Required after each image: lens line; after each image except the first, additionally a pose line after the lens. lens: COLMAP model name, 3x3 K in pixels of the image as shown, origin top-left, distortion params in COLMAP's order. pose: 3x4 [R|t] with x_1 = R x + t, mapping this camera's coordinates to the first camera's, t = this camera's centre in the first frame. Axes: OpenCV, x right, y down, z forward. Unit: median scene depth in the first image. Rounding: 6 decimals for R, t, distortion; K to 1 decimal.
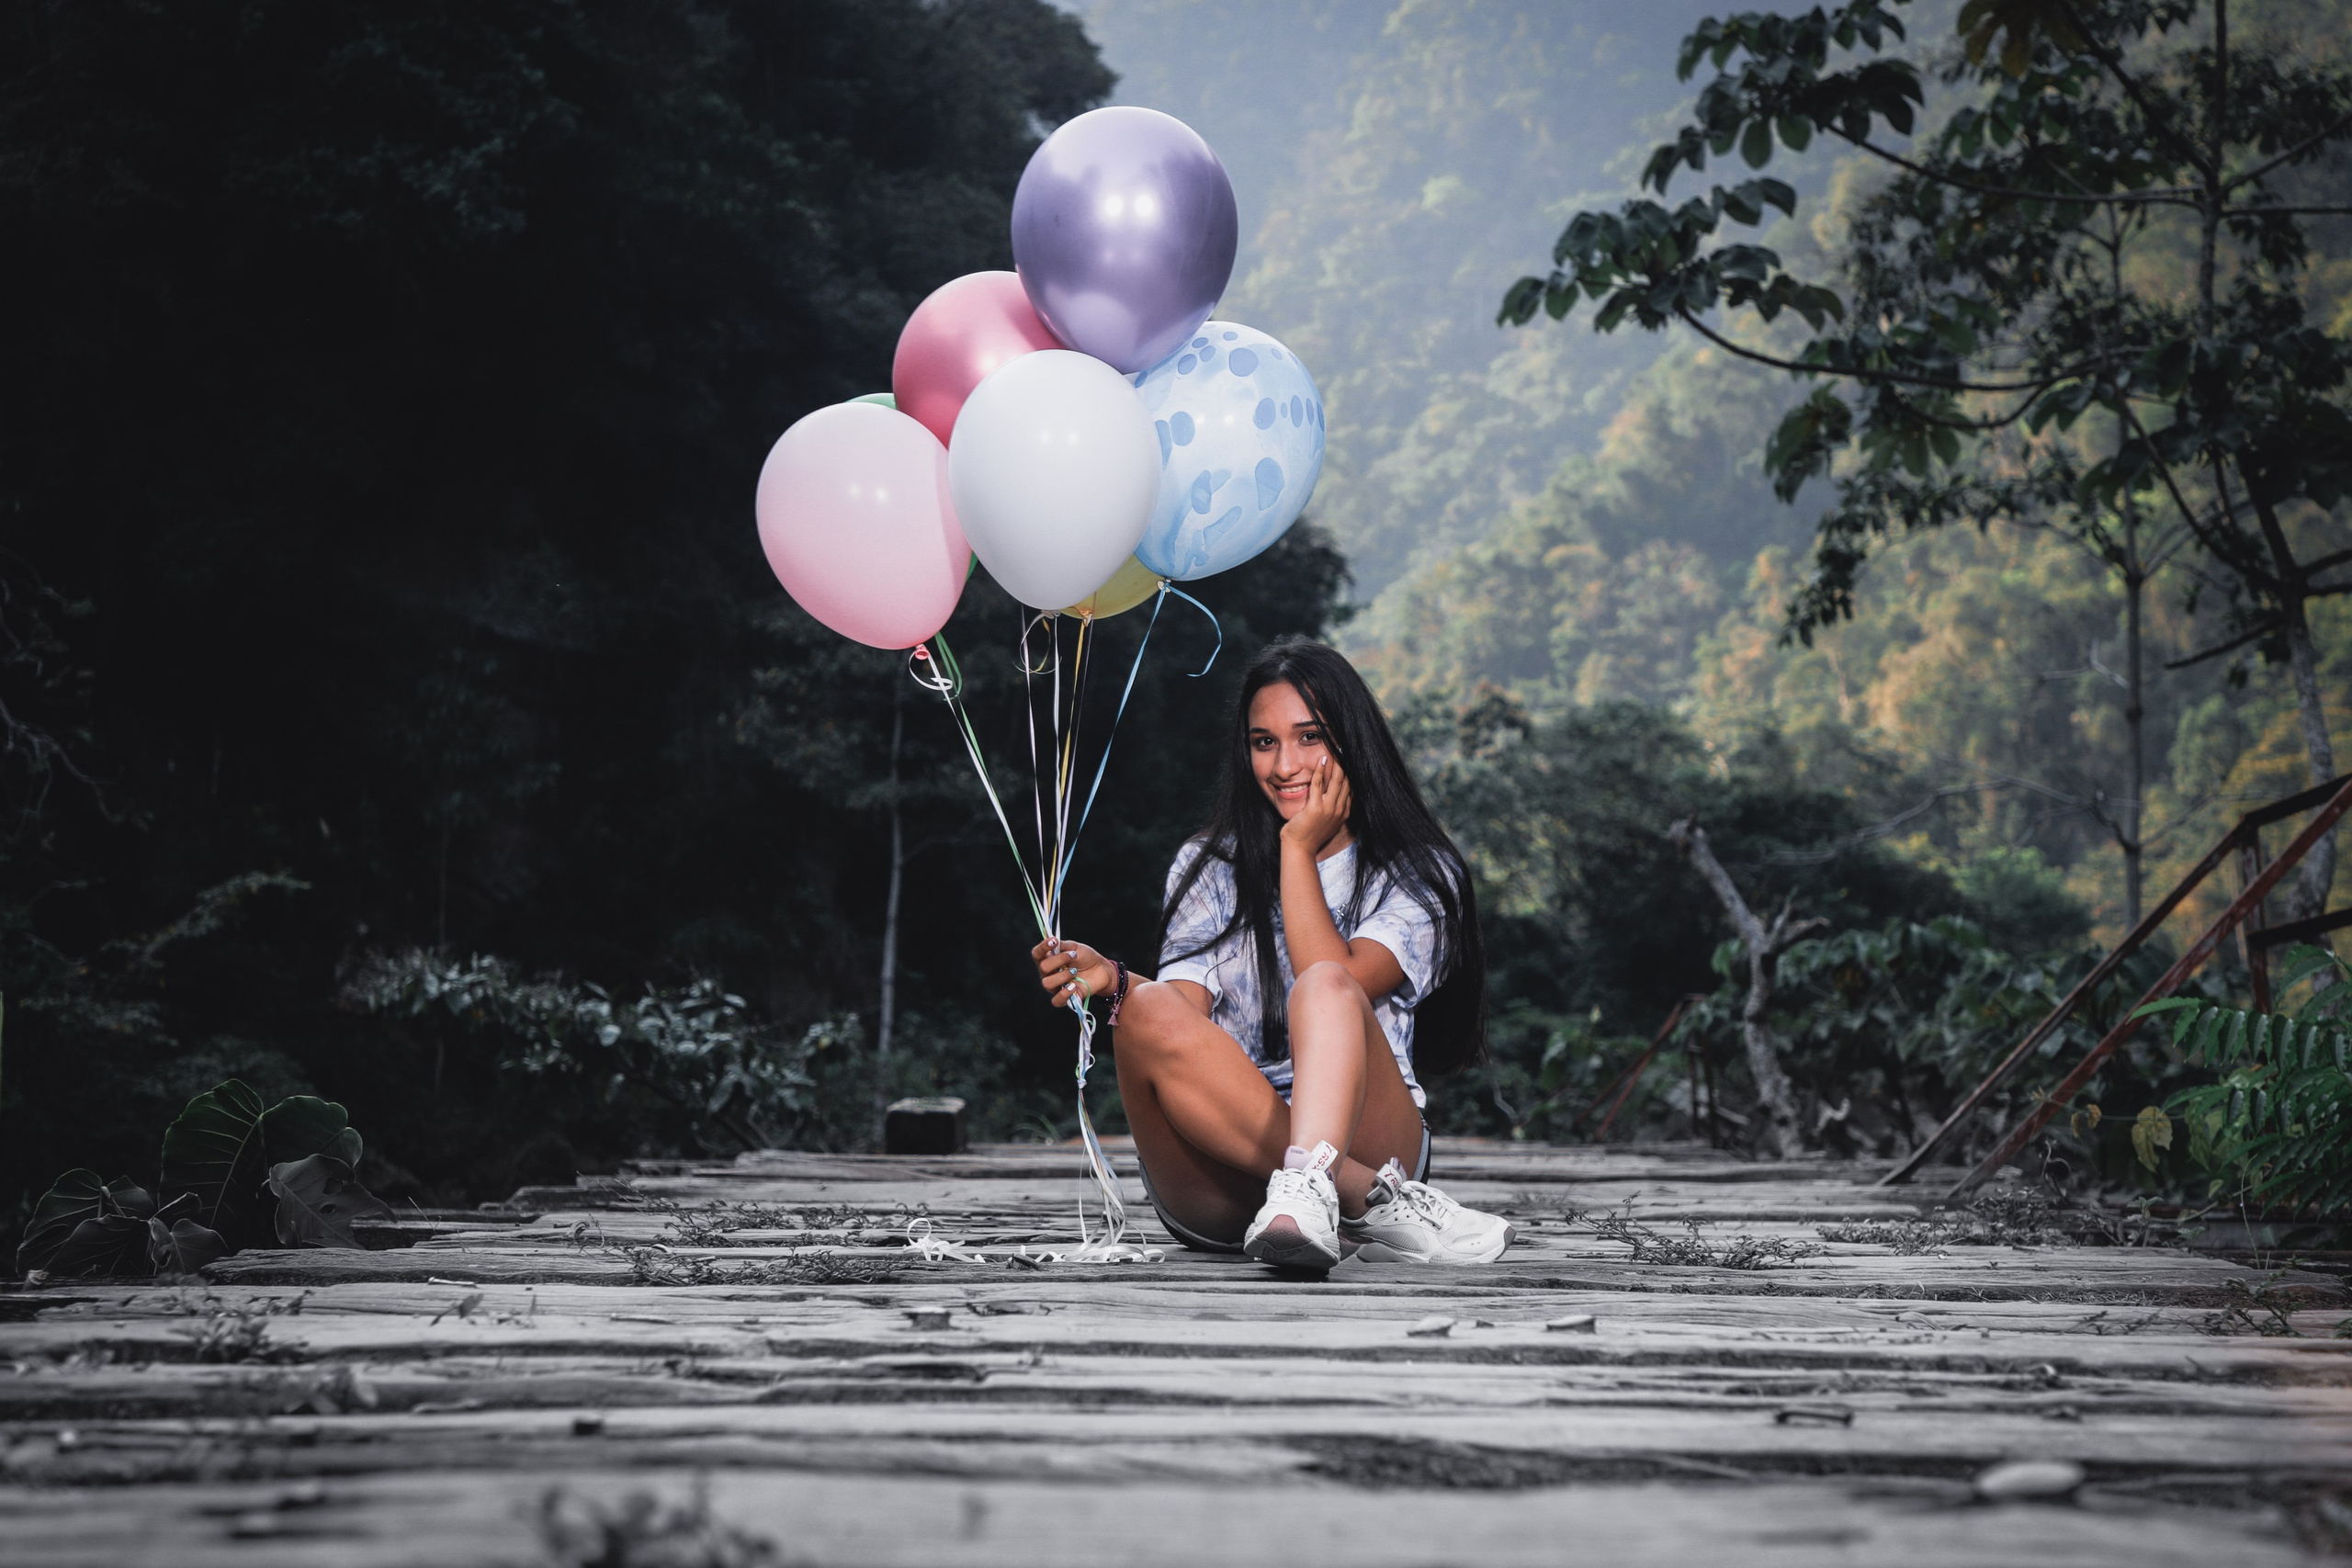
lens RADIAL K [[4110.5, 0, 1176.0], [0, 4110.5, 784.0], [0, 0, 1]] dist [0.285093, 0.124496]
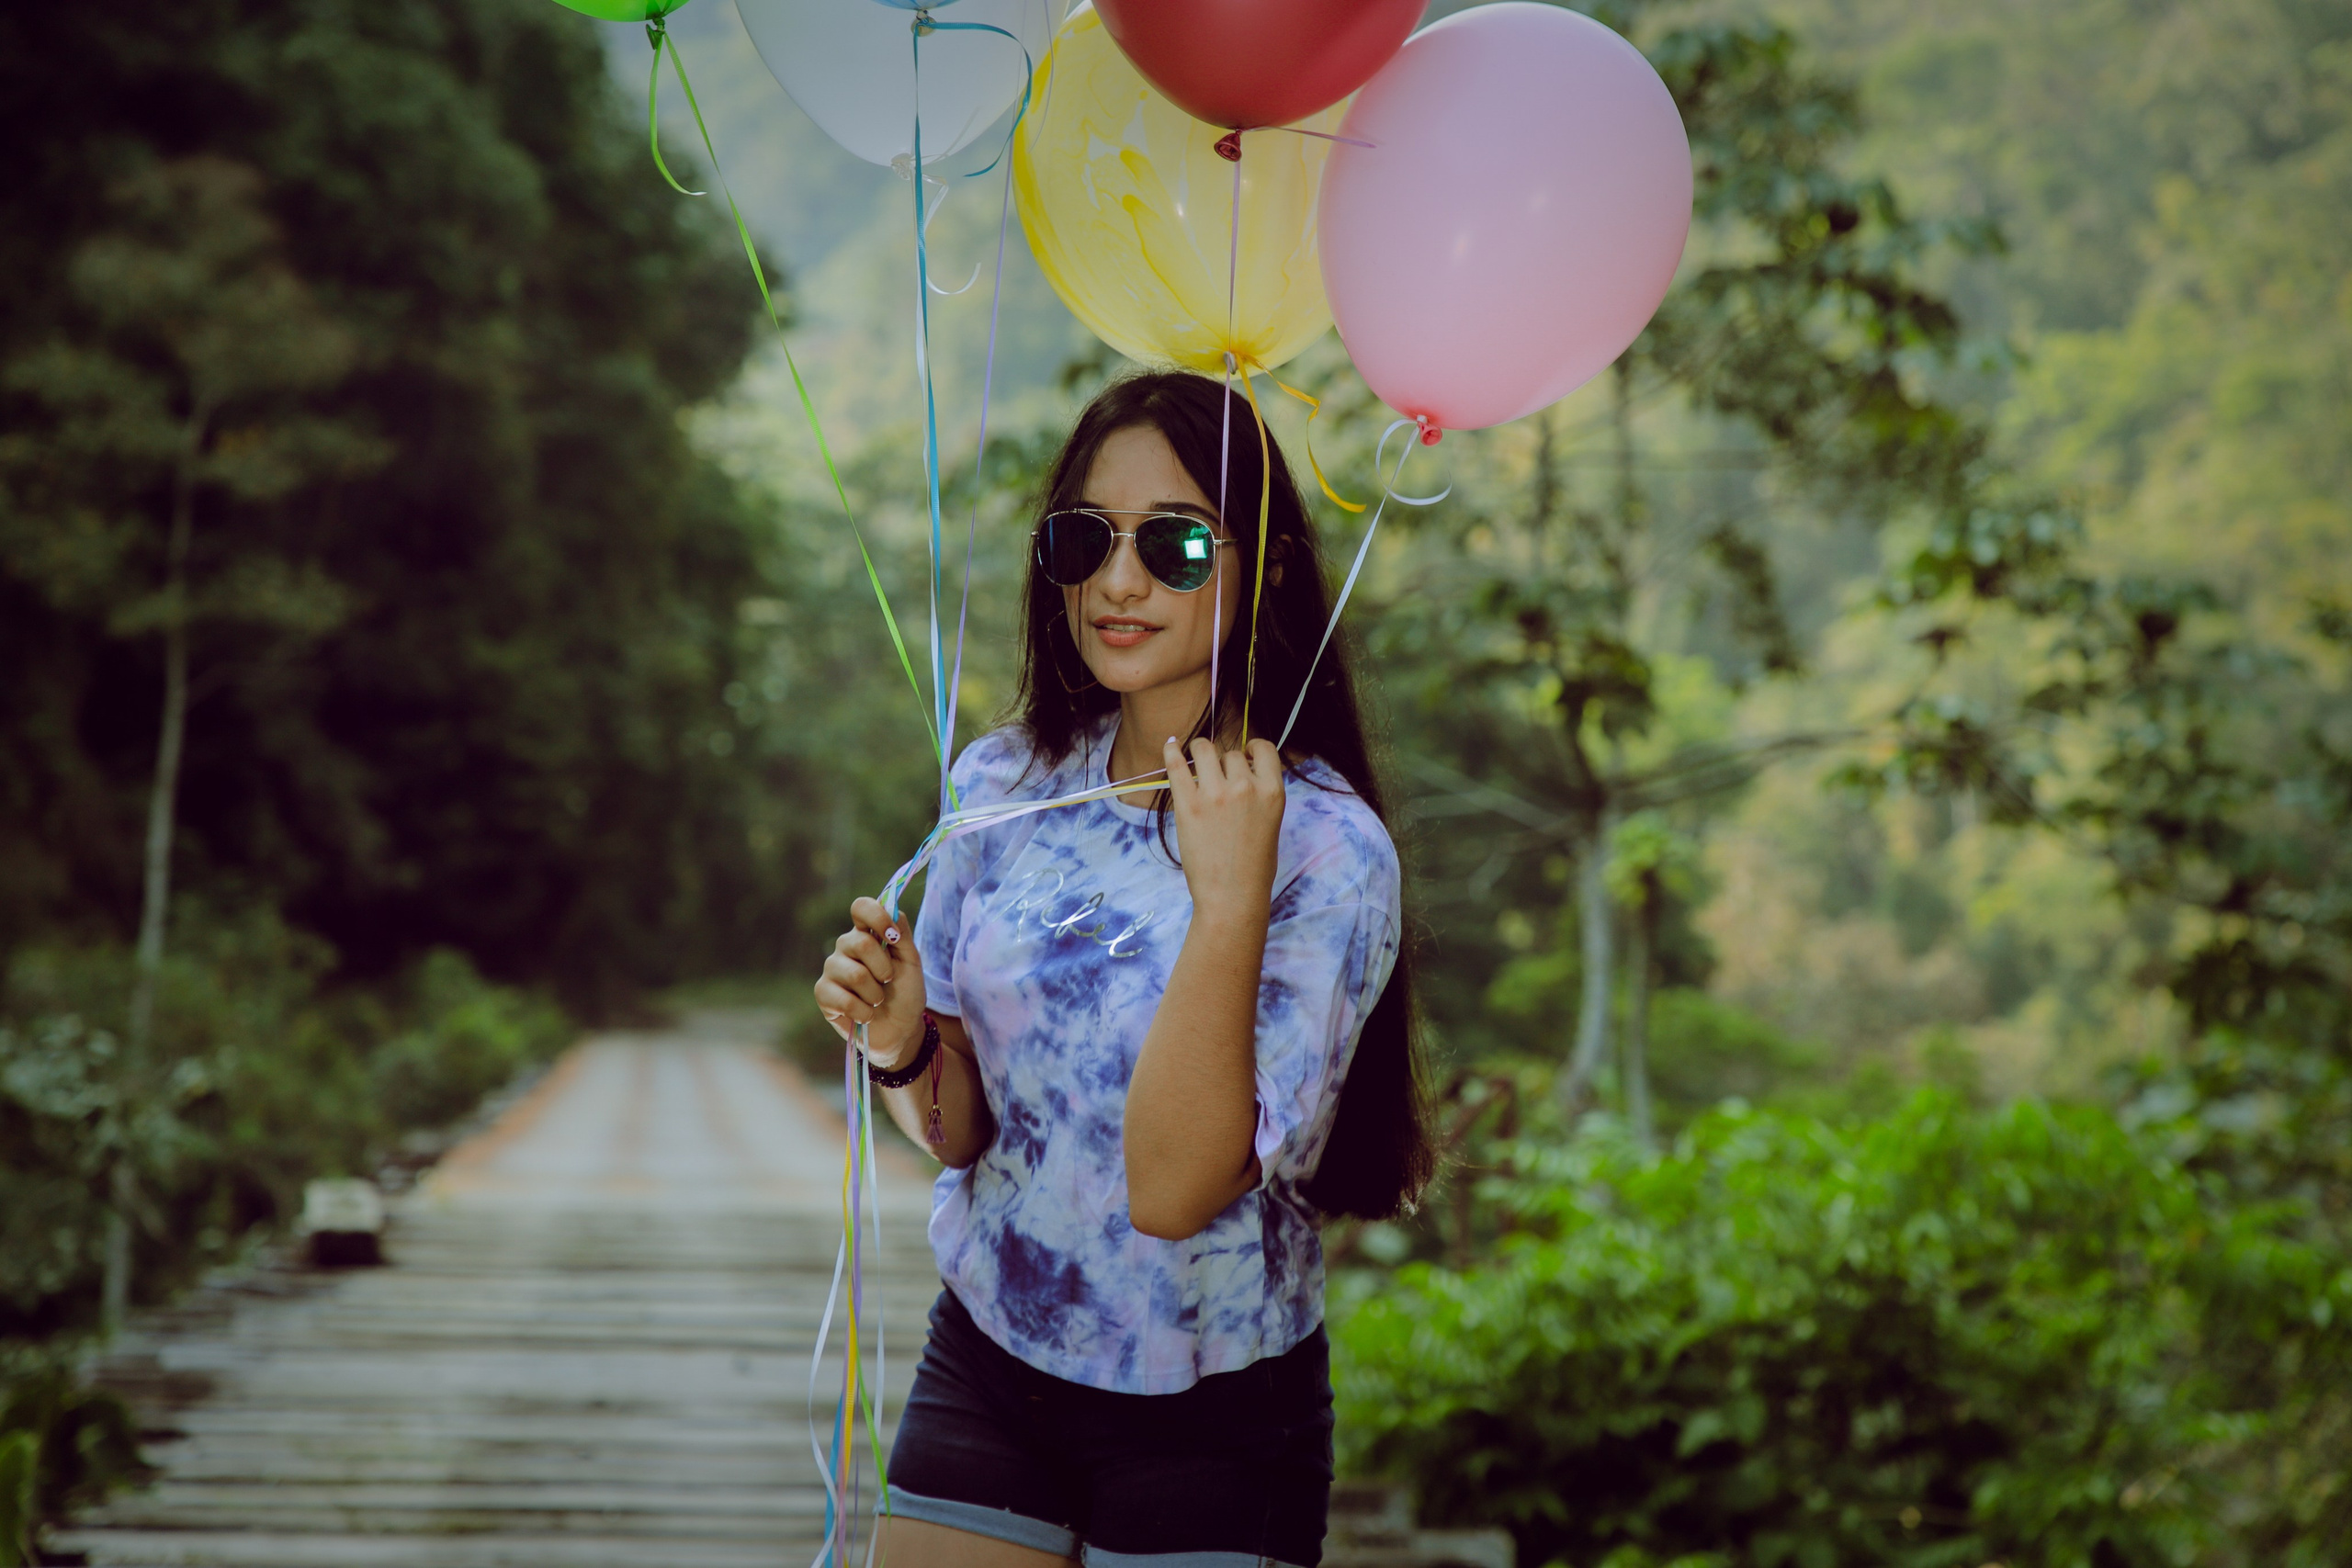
lens RADIAL K [[6394.4, 0, 1176.0], [0, 6394.4, 784.0], [0, 0, 1]] dist [0.649775, -0.384666]
pose [[0.994215, 0.029467, 0.103291, -0.008910], [-0.035589, 0.997686, 0.057933, -0.047197], [-0.101345, -0.061274, 0.992963, -0.229451]]
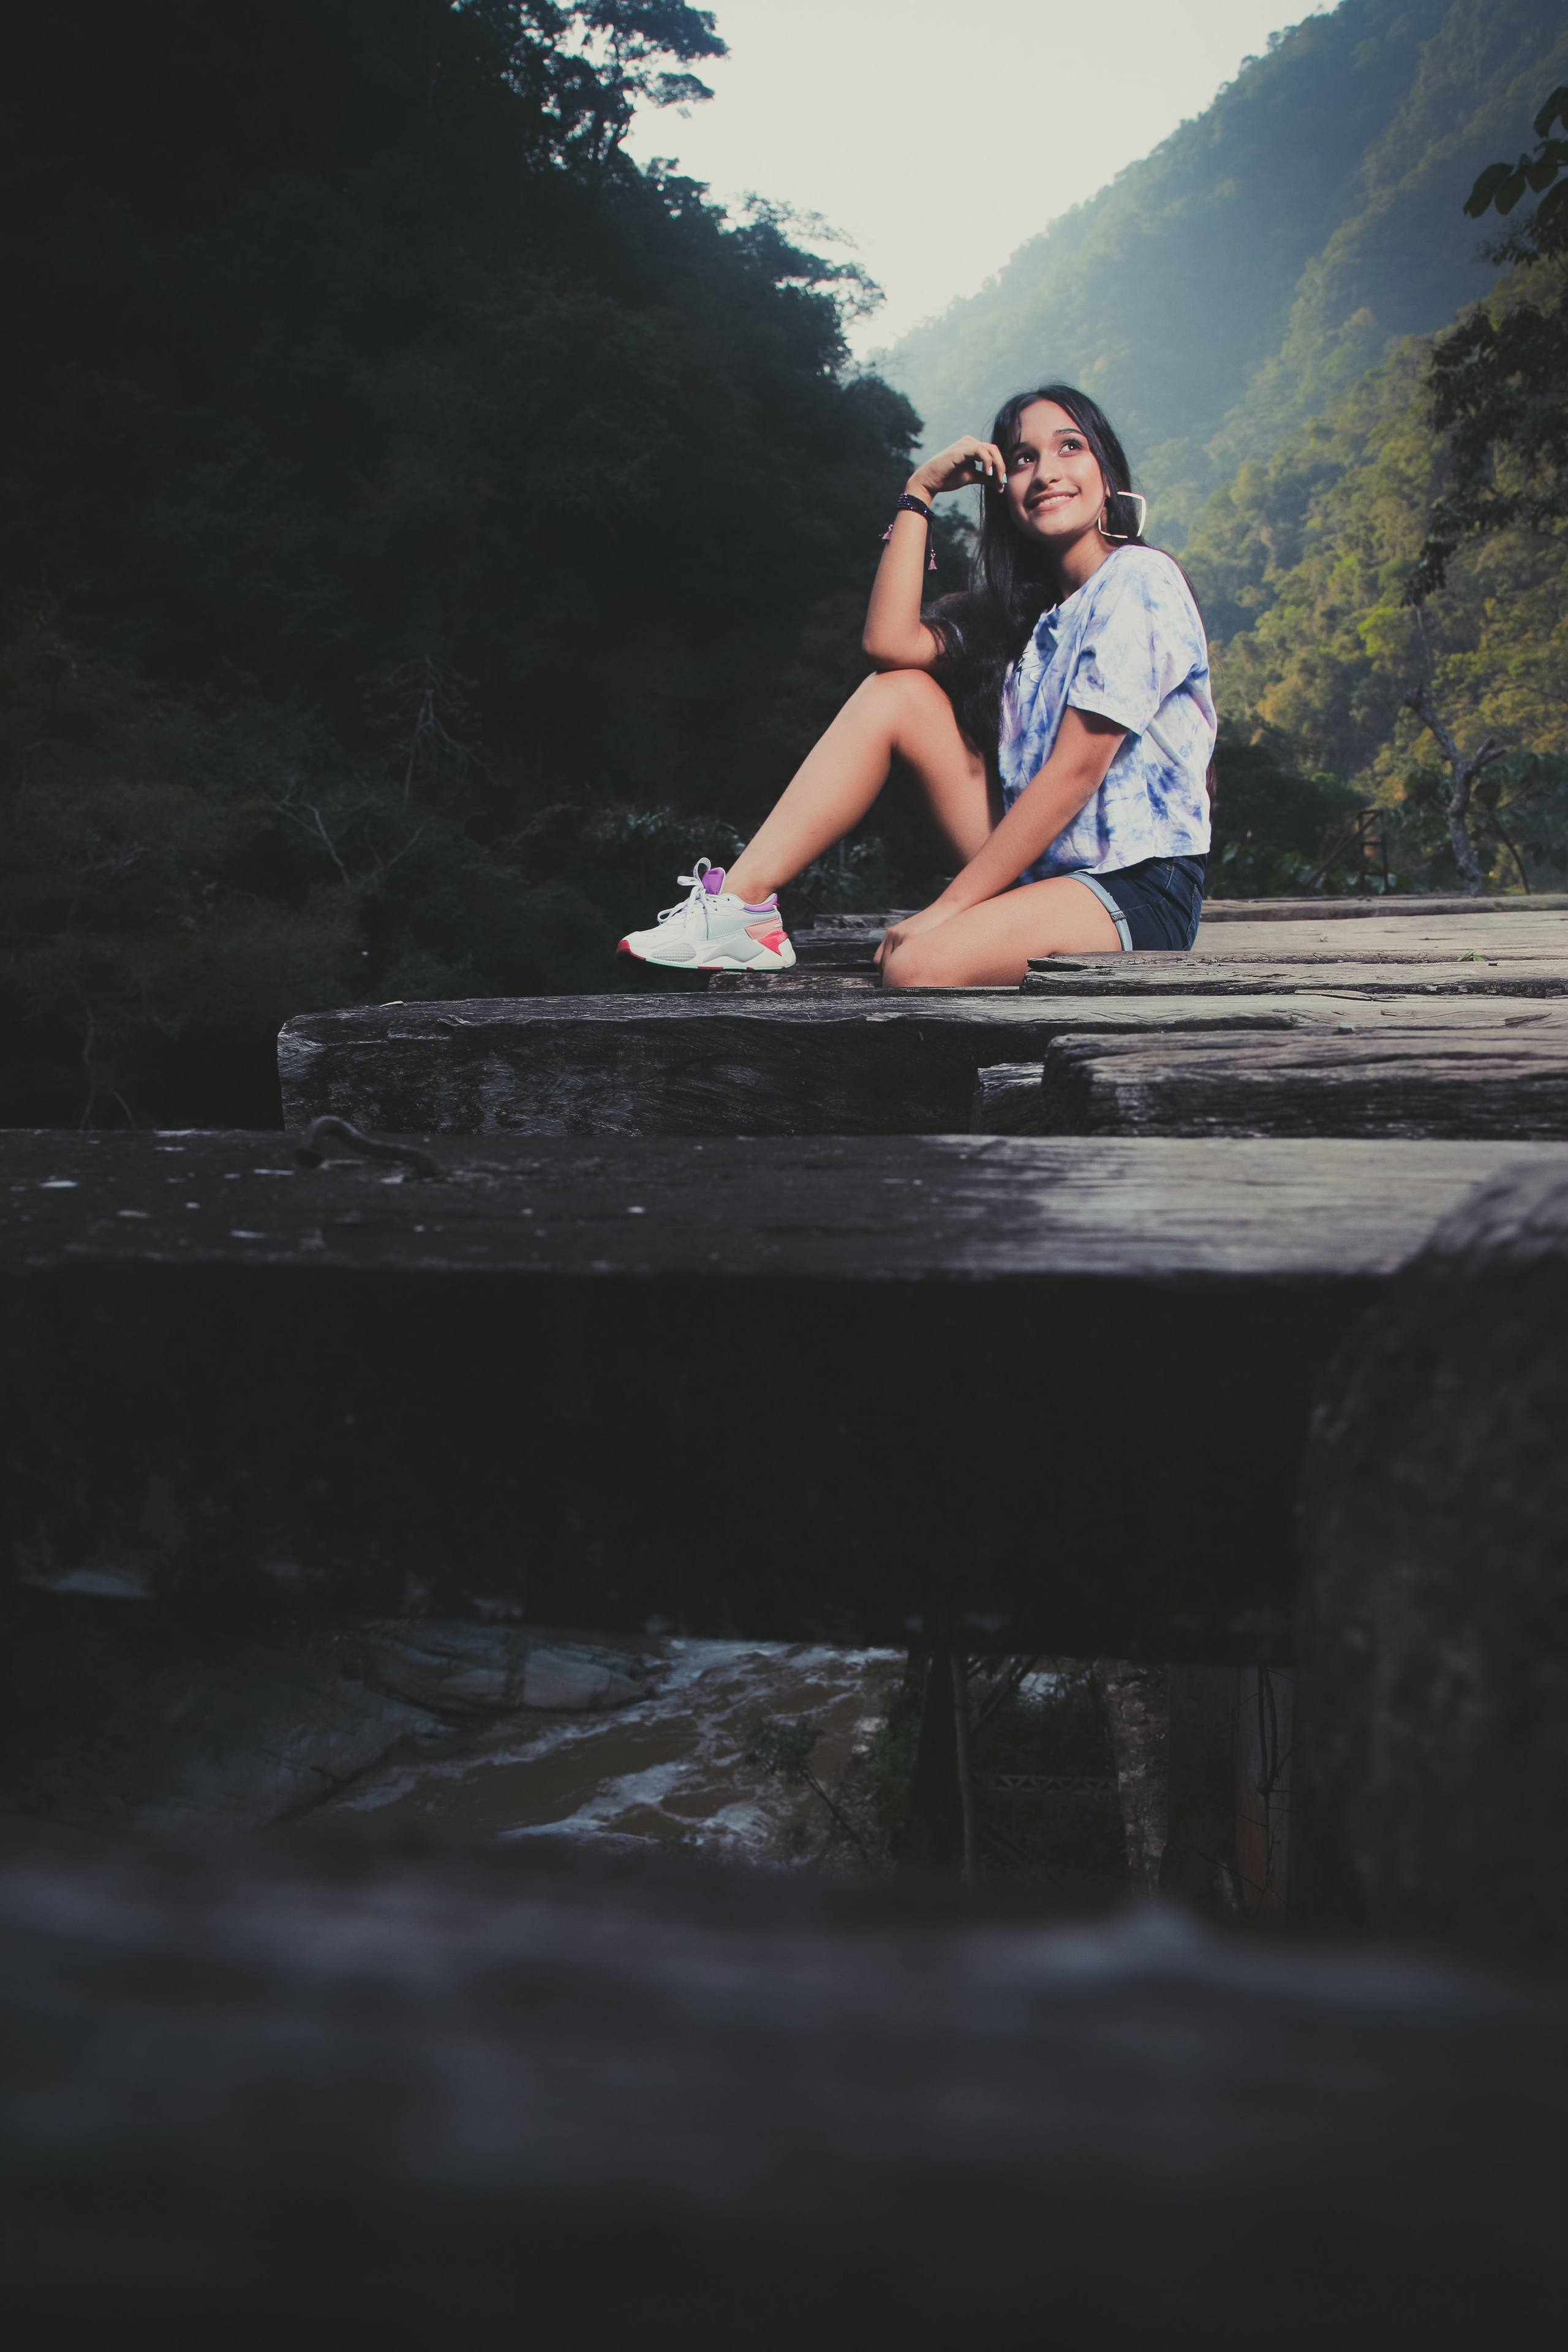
lens RADIAL K [[1599.8, 0, 748.7], [0, 1599.8, 1189.1], [0, 0, 1]] dist [-0.089131, 0.039489]
pose [[0.993170, -0.018257, -0.115241, -0.028454], [0.046509, 0.967771, 0.247500, 0.015184], [0.107008, -0.251169, 0.962010, 0.156342]]
